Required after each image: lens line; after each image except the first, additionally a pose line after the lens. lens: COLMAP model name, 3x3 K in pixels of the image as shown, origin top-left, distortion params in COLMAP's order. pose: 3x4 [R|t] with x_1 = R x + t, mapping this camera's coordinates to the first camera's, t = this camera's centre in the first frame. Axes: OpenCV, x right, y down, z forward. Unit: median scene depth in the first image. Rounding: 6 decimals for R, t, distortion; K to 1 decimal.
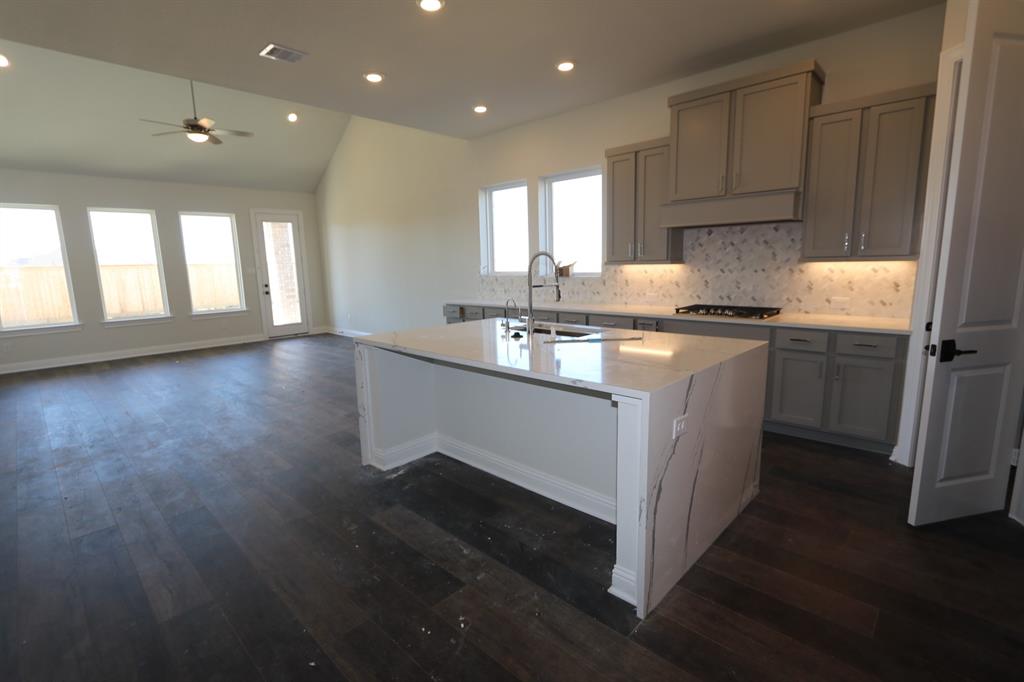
lens RADIAL K [[474.2, 0, 504.5], [0, 474.2, 340.8], [0, 0, 1]] dist [-0.012764, 0.000369]
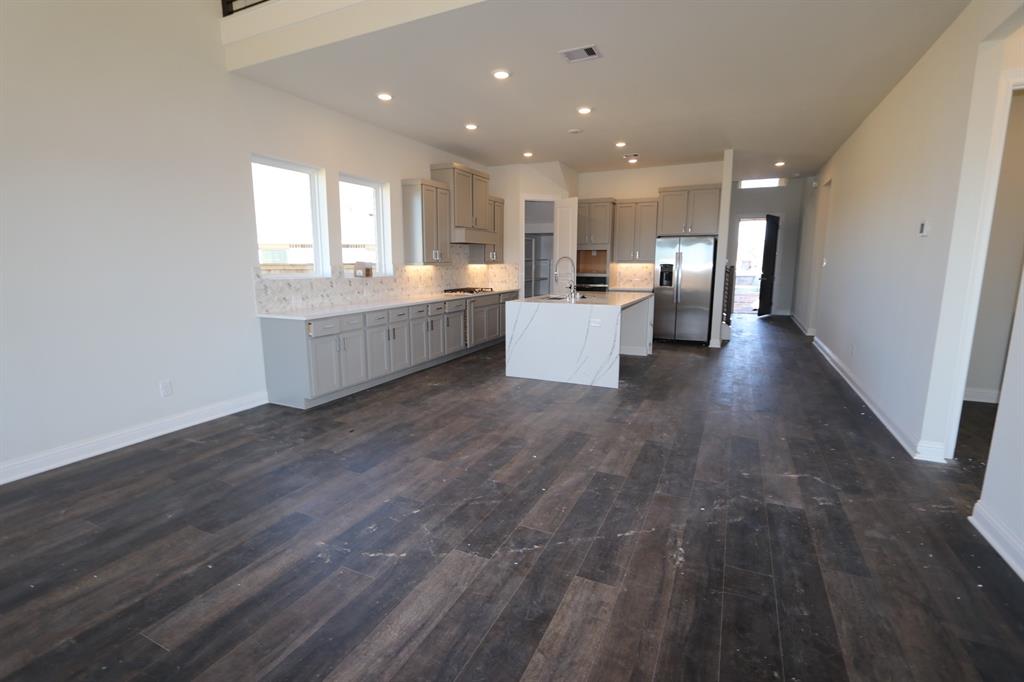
lens RADIAL K [[474.2, 0, 504.5], [0, 474.2, 340.8], [0, 0, 1]] dist [-0.012764, 0.000369]
pose [[-0.307723, -0.135551, 0.941771, -1.242636], [0.165075, 0.967184, 0.193147, -0.193176], [-0.937047, 0.214898, -0.275248, 1.326698]]
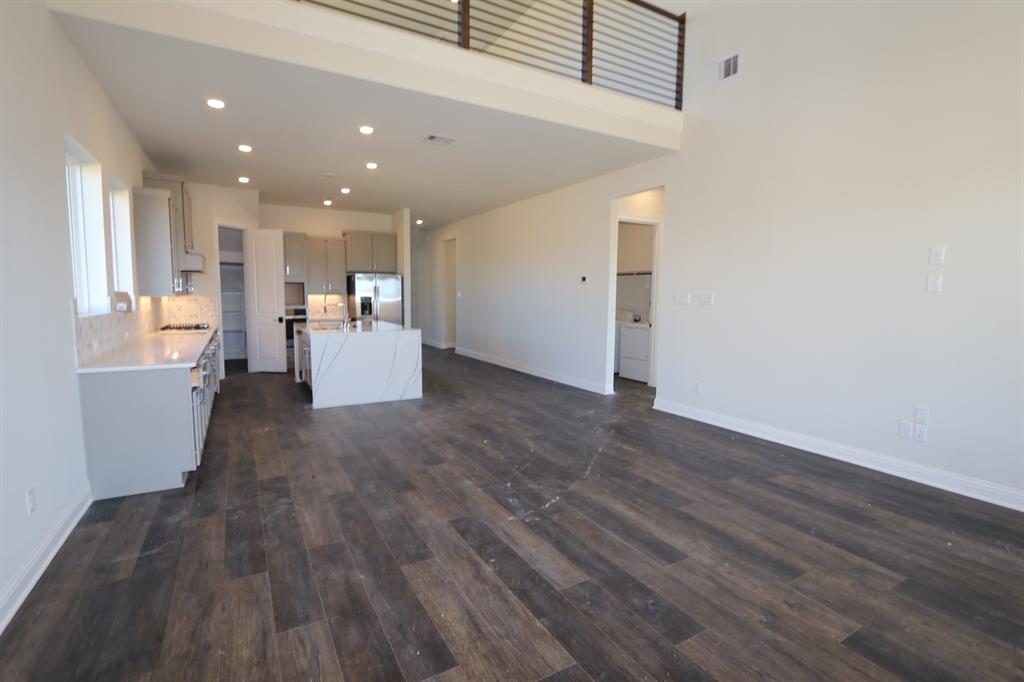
lens RADIAL K [[474.2, 0, 504.5], [0, 474.2, 340.8], [0, 0, 1]] dist [-0.012764, 0.000369]
pose [[-0.958224, -0.014671, 0.285642, -0.880988], [0.058482, 0.967535, 0.245879, -0.311969], [-0.279976, 0.252312, -0.926257, 1.991239]]
